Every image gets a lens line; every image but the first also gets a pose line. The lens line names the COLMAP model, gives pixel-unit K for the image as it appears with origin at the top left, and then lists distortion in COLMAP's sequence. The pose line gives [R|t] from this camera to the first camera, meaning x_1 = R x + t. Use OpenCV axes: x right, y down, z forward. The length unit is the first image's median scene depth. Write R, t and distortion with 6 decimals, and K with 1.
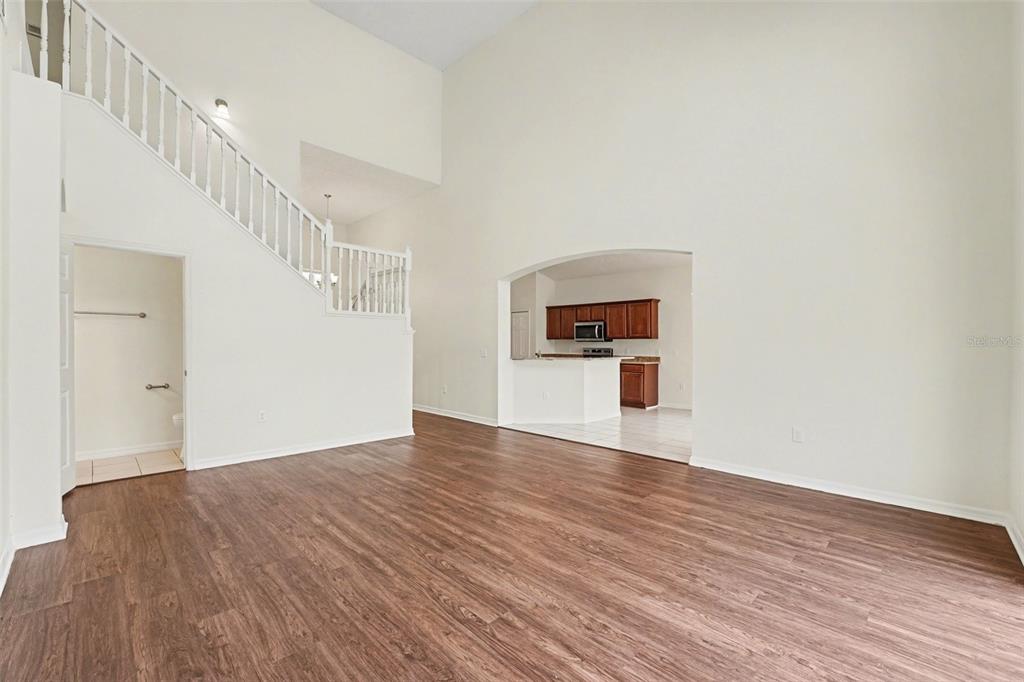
lens RADIAL K [[421.7, 0, 513.4], [0, 421.7, 343.1], [0, 0, 1]] dist [0.000665, -0.000058]
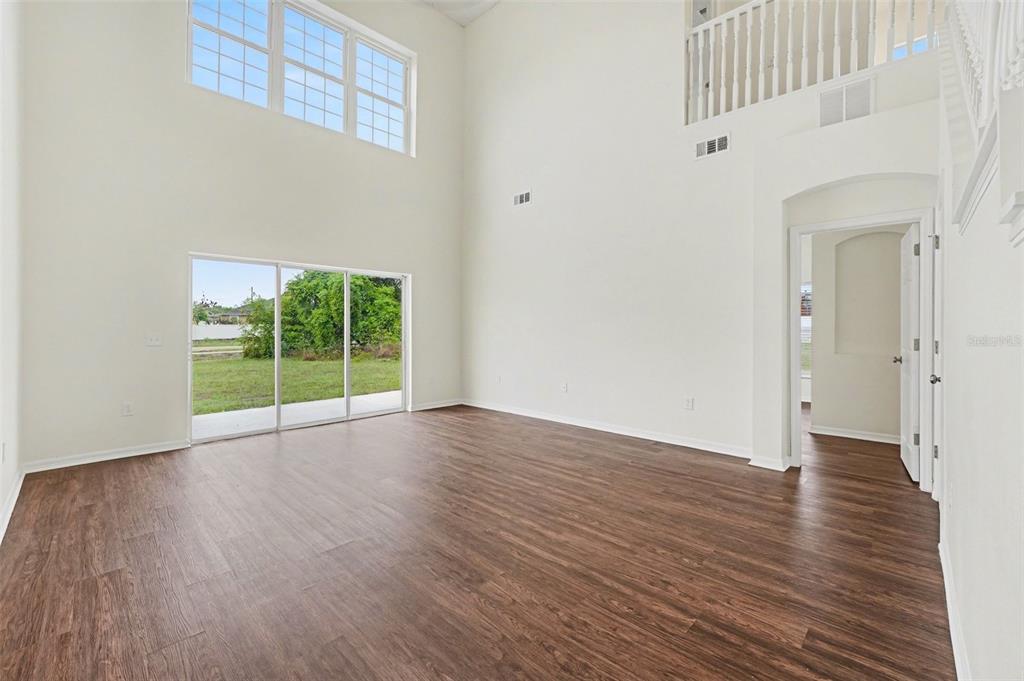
lens RADIAL K [[421.7, 0, 515.7], [0, 421.7, 330.6], [0, 0, 1]] dist [0.000665, -0.000058]
pose [[-0.999807, 0.000269, -0.019624, -0.085522], [0.000281, 1.000000, -0.000598, 0.005202], [0.019624, -0.000603, -0.999807, 0.842756]]
